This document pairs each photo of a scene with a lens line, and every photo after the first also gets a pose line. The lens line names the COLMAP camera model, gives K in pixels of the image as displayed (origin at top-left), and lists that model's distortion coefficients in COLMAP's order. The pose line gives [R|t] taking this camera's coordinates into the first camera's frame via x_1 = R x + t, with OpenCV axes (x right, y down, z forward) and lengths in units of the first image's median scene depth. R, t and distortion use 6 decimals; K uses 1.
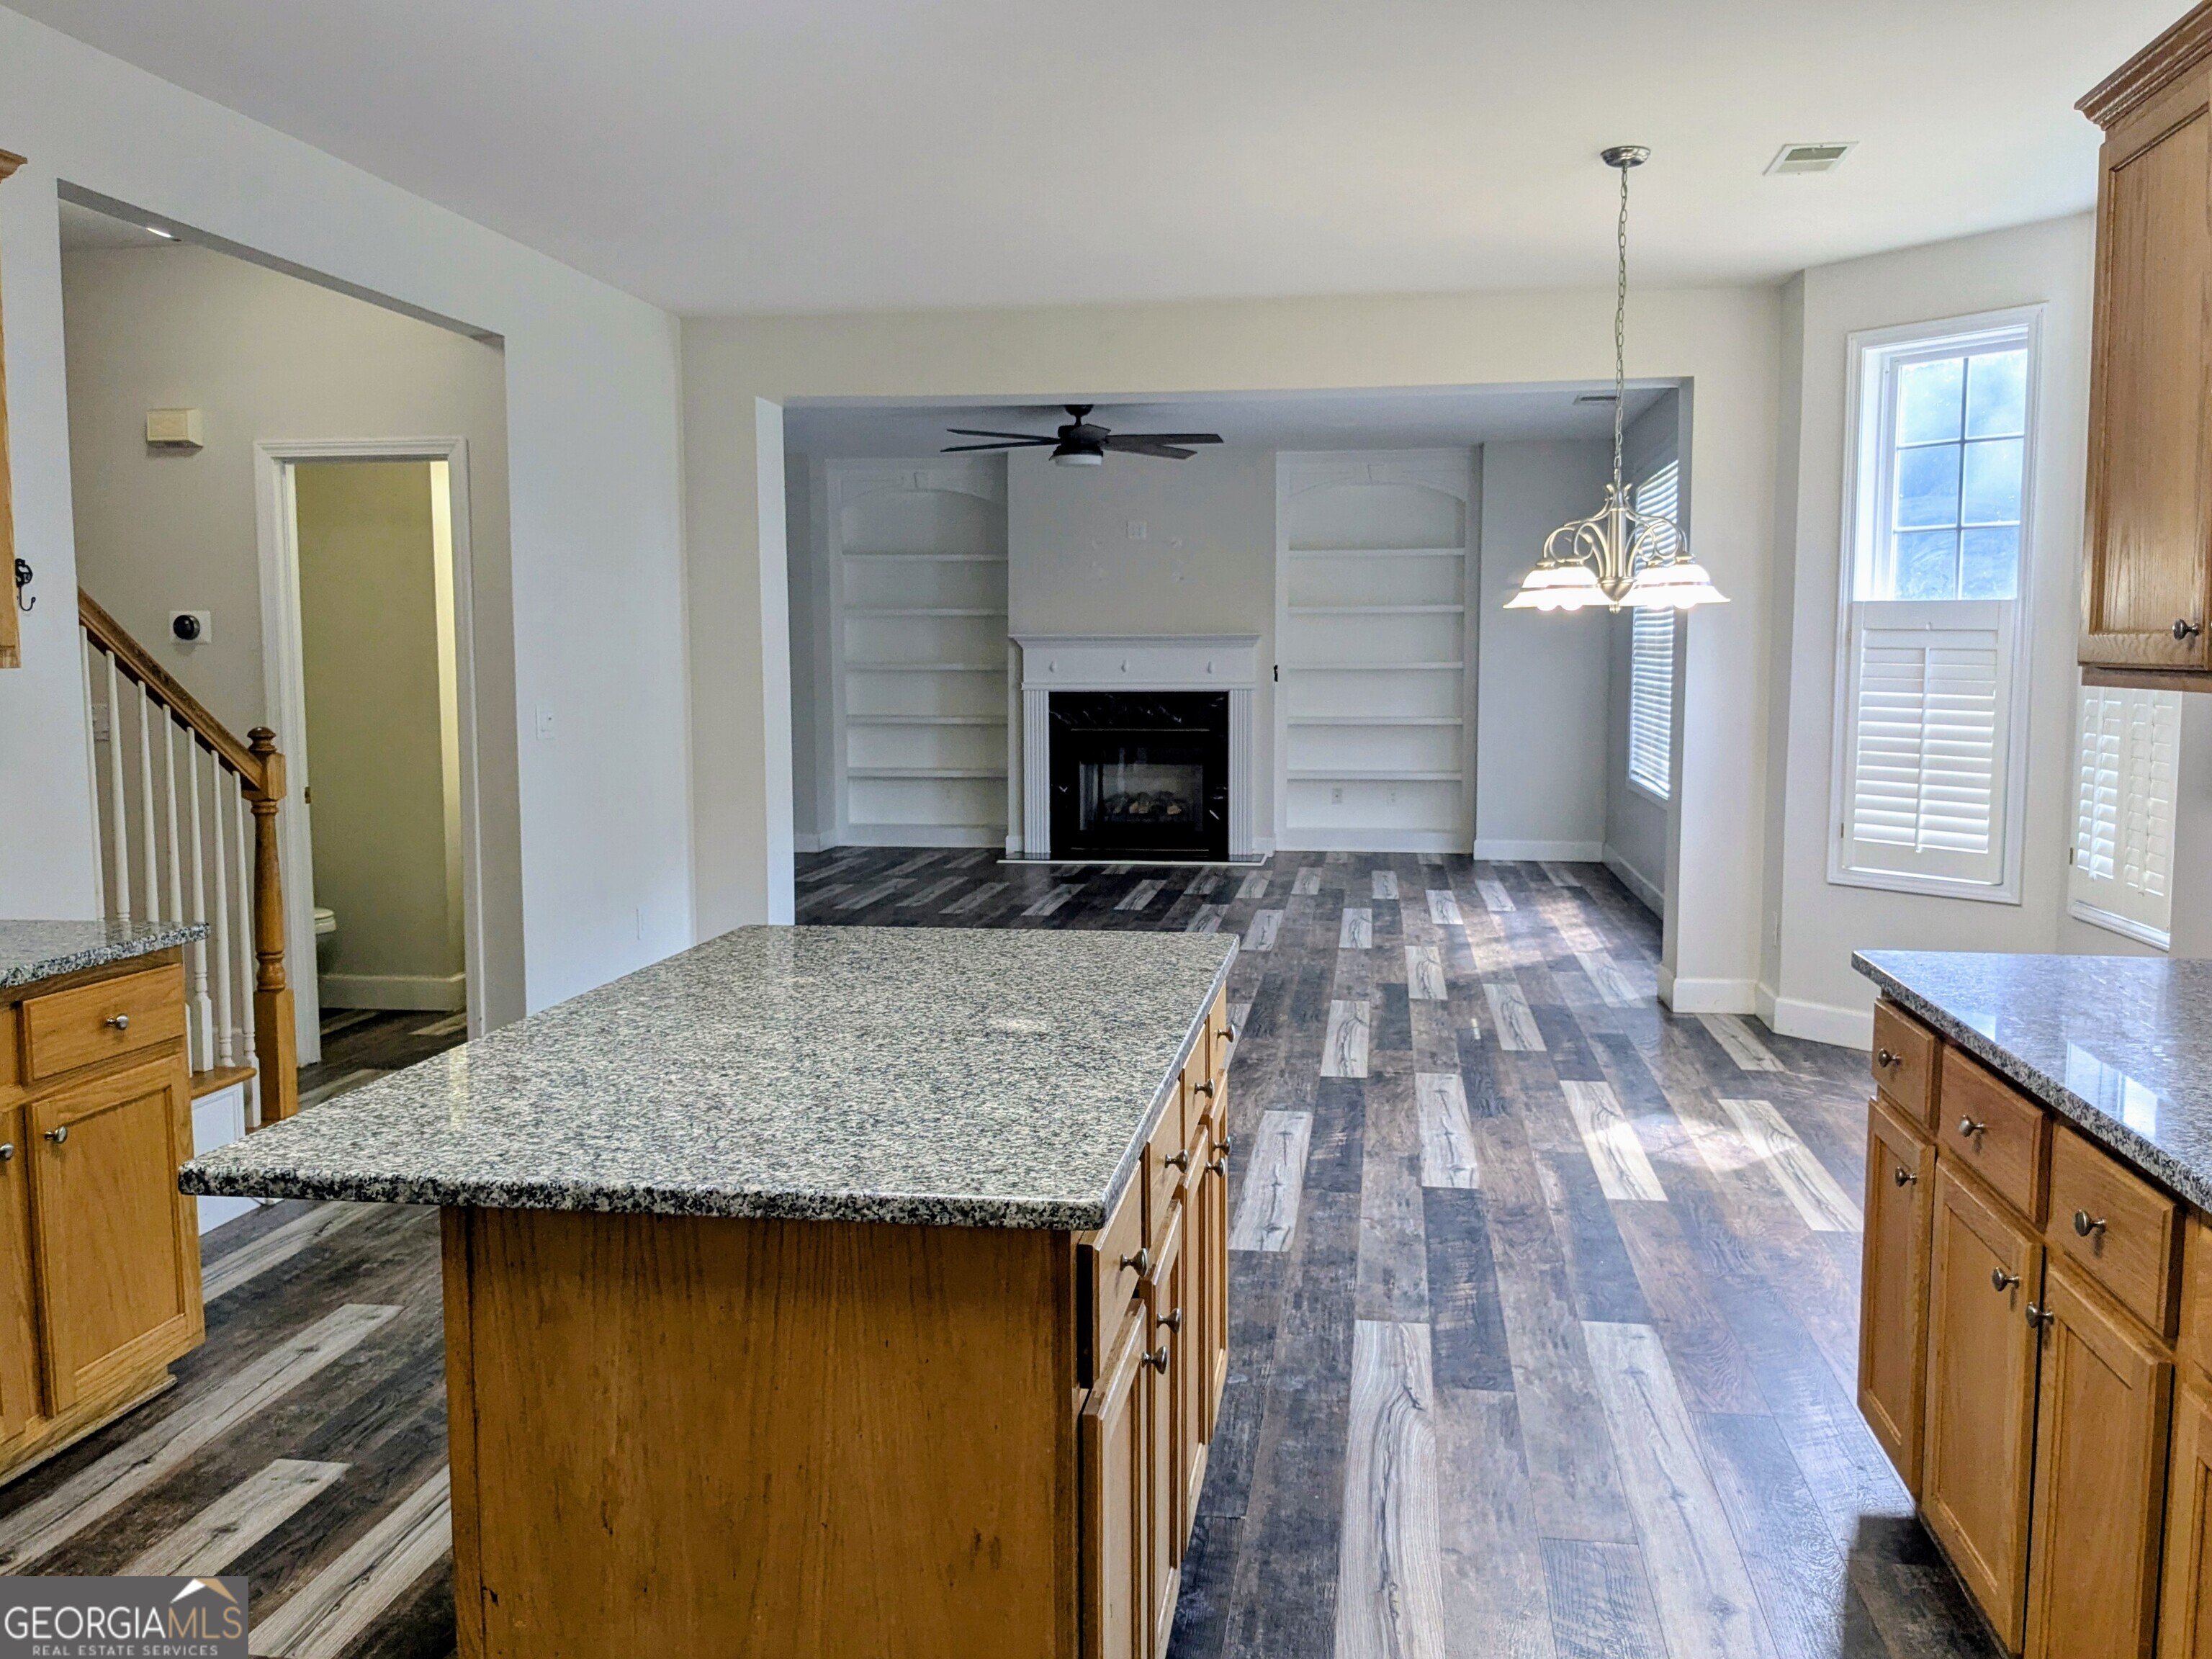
lens RADIAL K [[1781.5, 0, 1118.9], [0, 1781.5, 785.9], [0, 0, 1]] dist [0.051097, -0.089984]
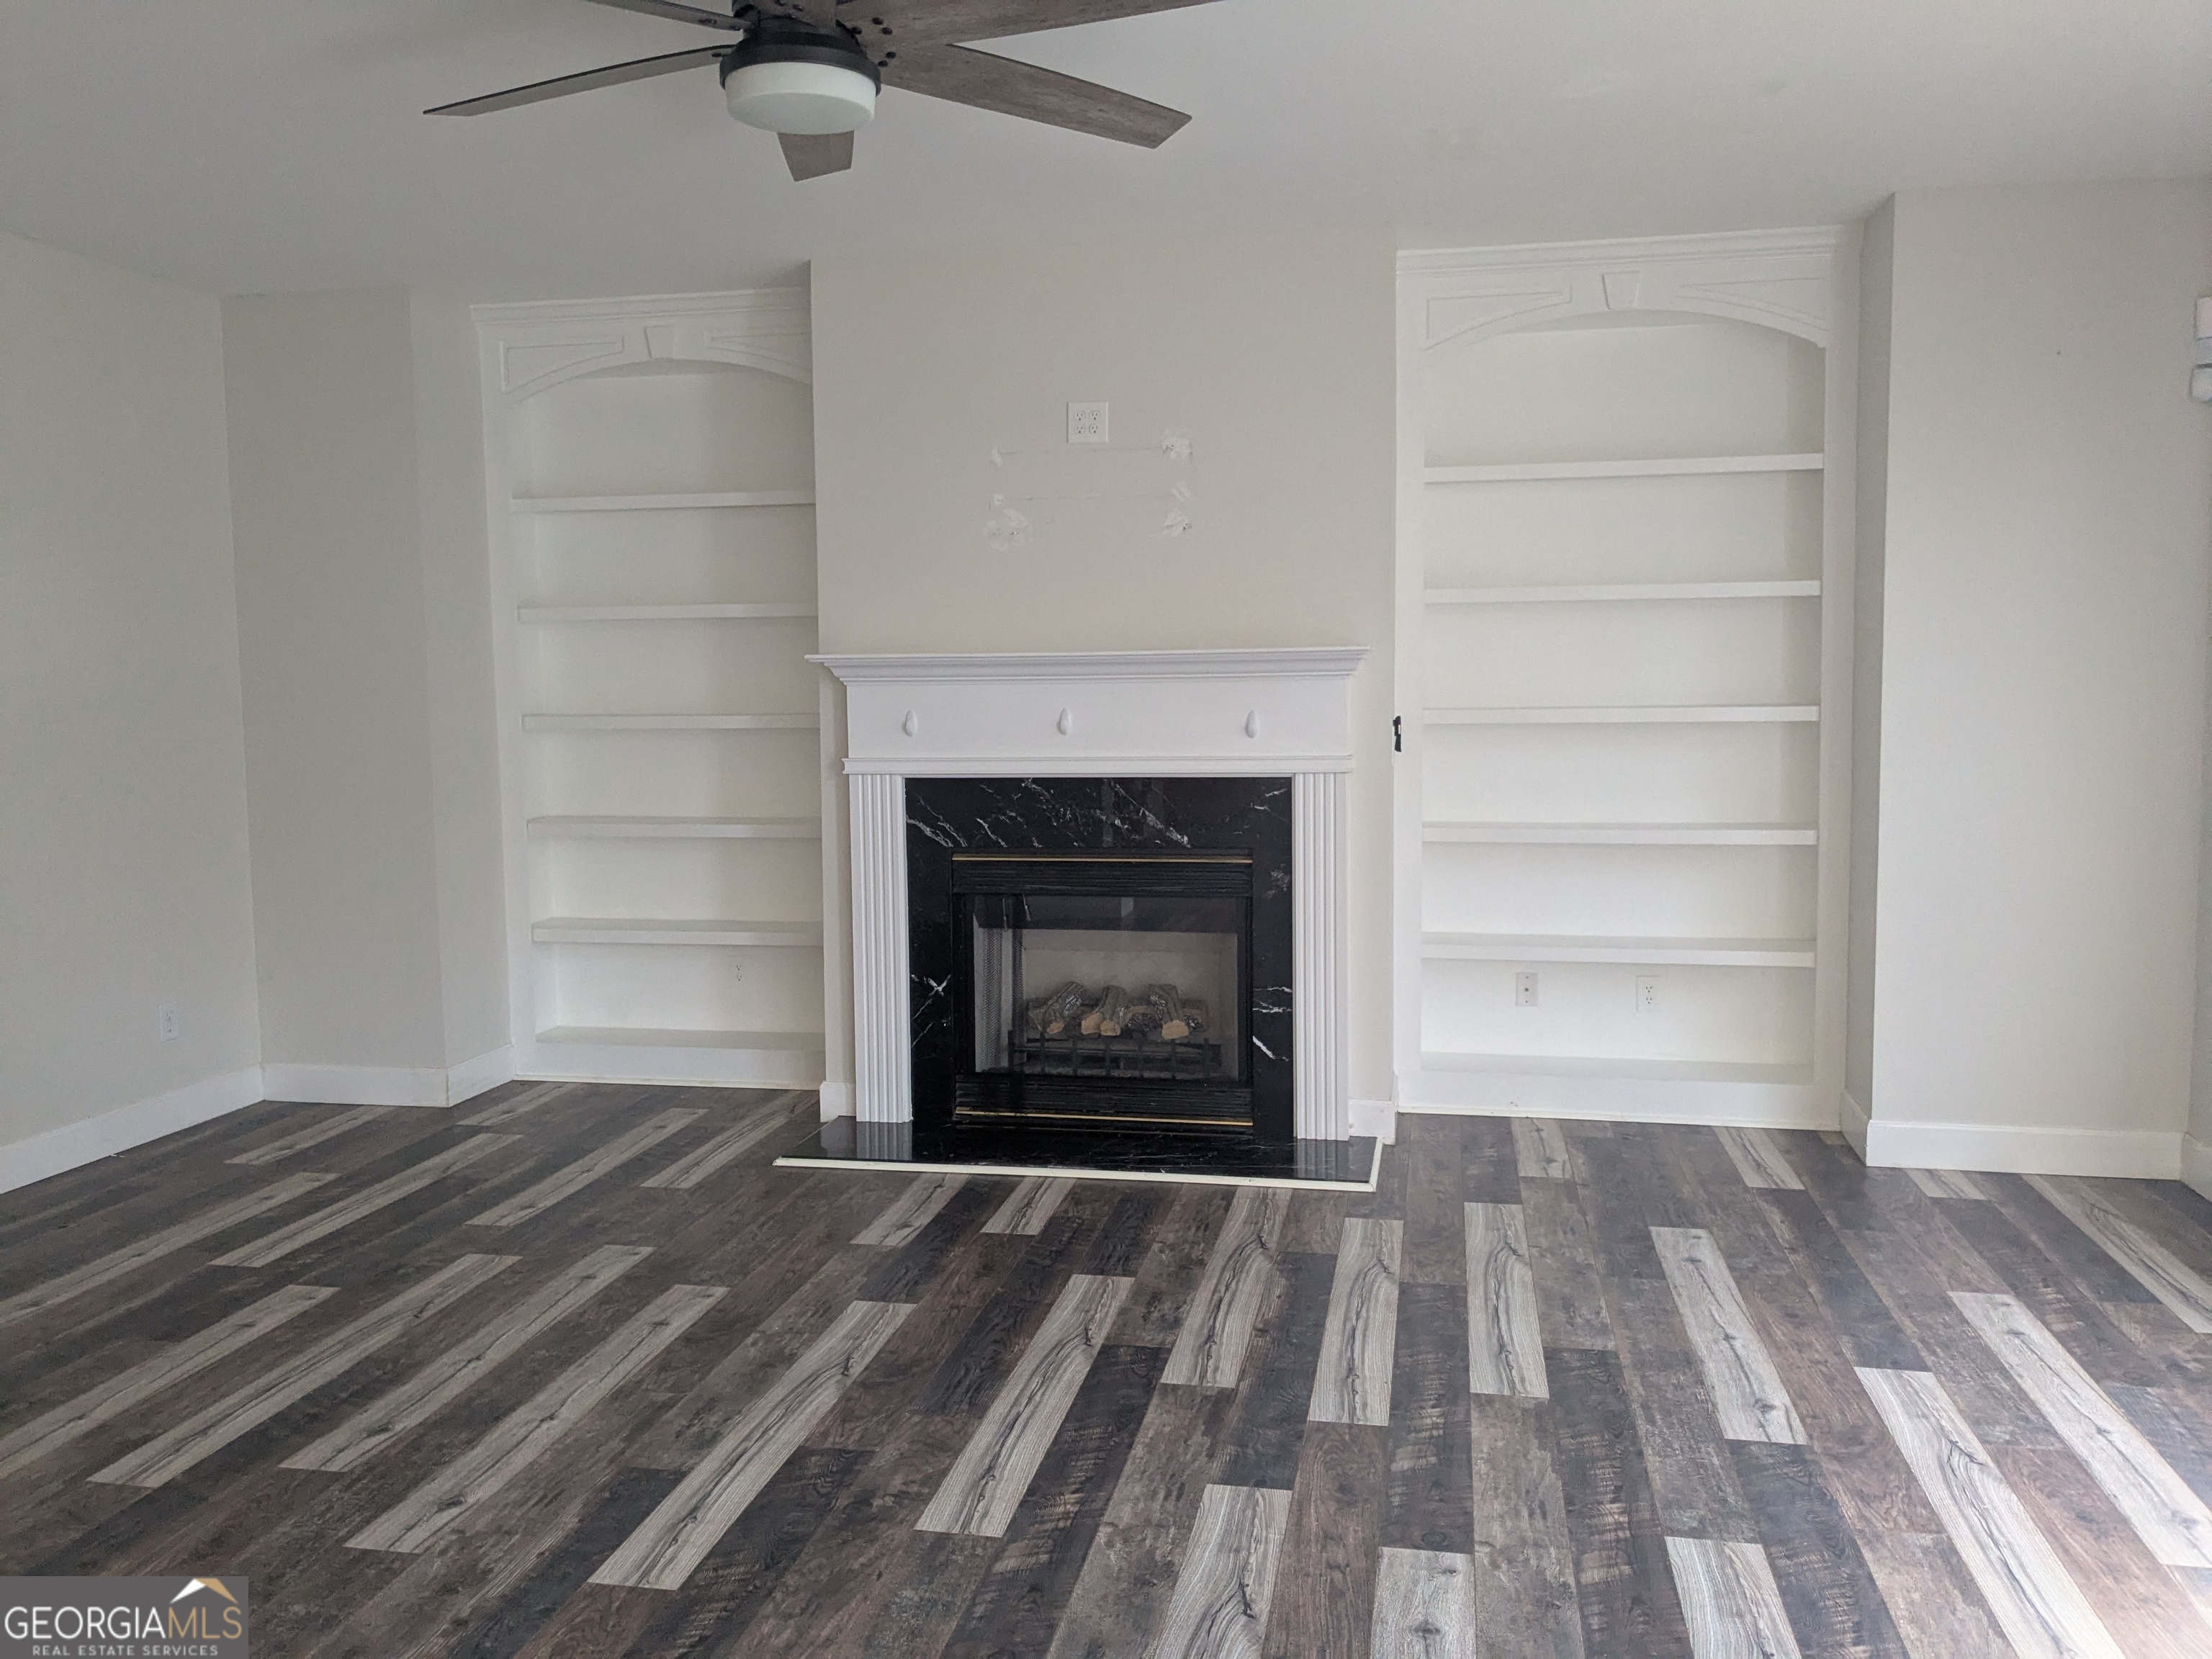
lens RADIAL K [[1770.6, 0, 1096.6], [0, 1770.6, 802.6], [0, 0, 1]] dist [0.070486, -0.128712]
pose [[0.998558, -0.002857, -0.053601, 0.035153], [0.002391, 0.999959, -0.008750, -0.041757], [0.053624, 0.008609, 0.998524, 0.536816]]
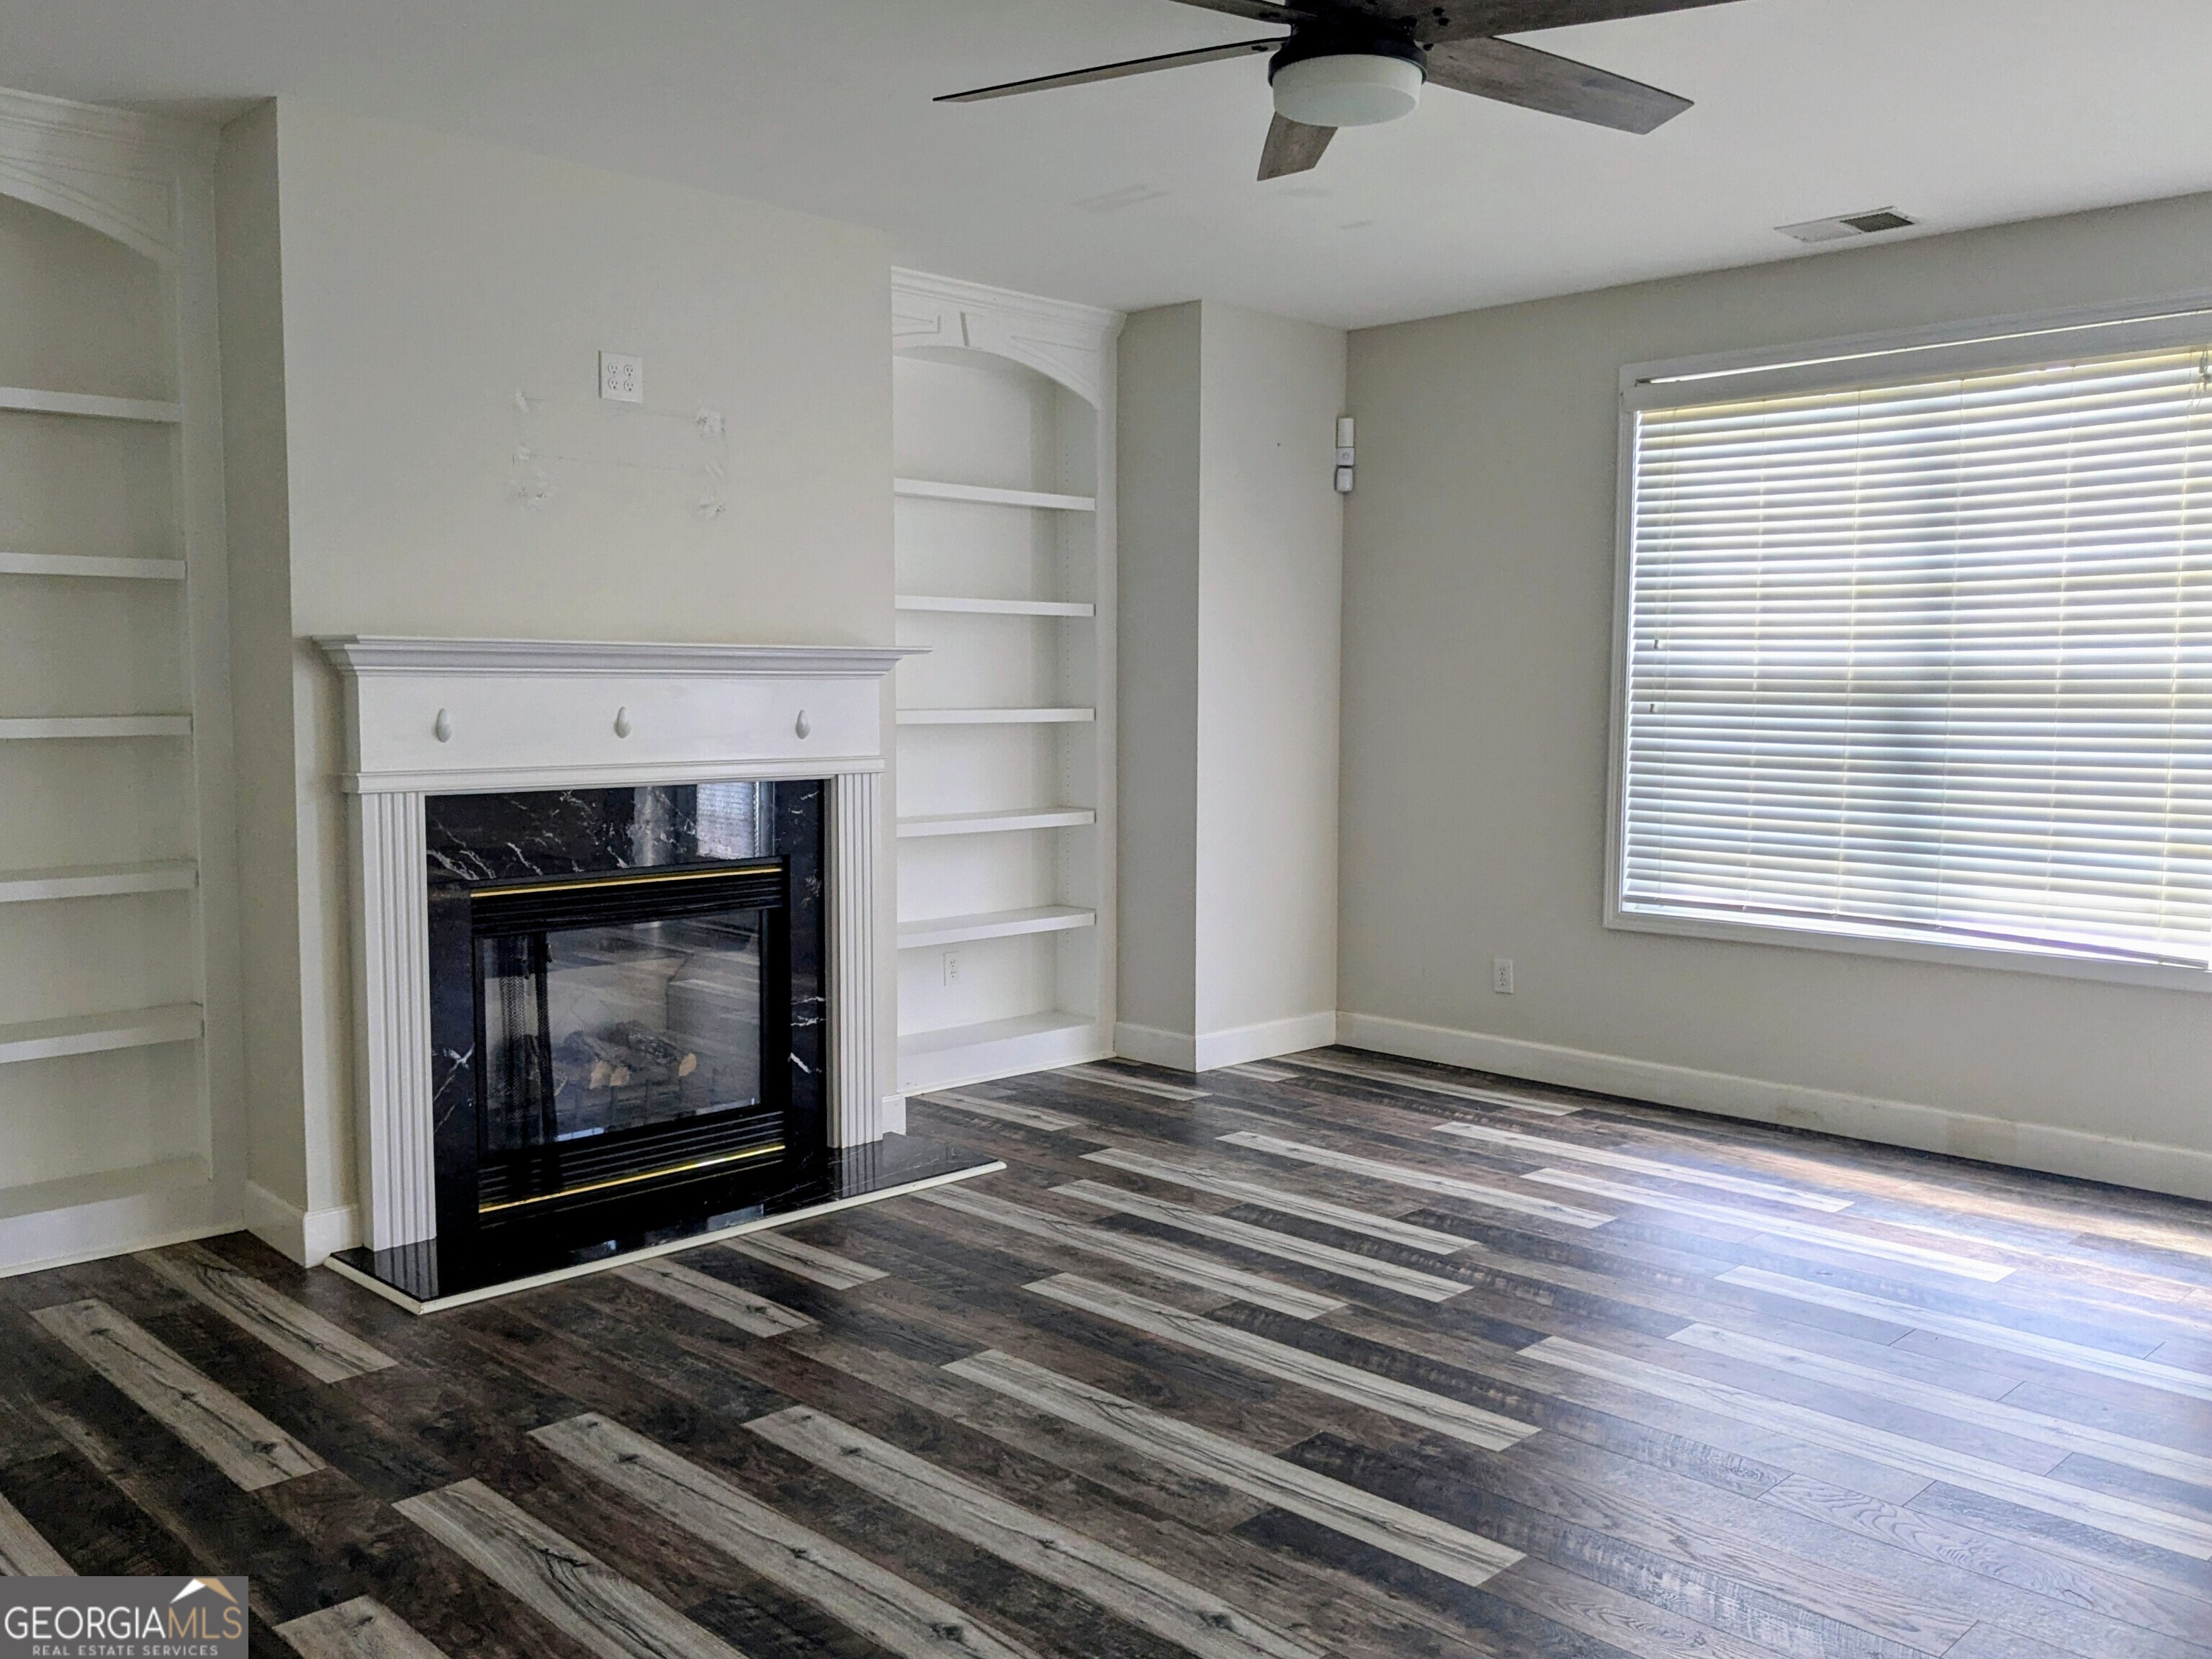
lens RADIAL K [[1835.2, 0, 1106.0], [0, 1835.2, 829.5], [0, 0, 1]] dist [0.051953, -0.106447]
pose [[0.602238, -0.057379, 0.796252, -0.252491], [0.057194, 0.997952, 0.028655, -0.048479], [-0.796265, 0.028283, 0.604286, 0.657893]]
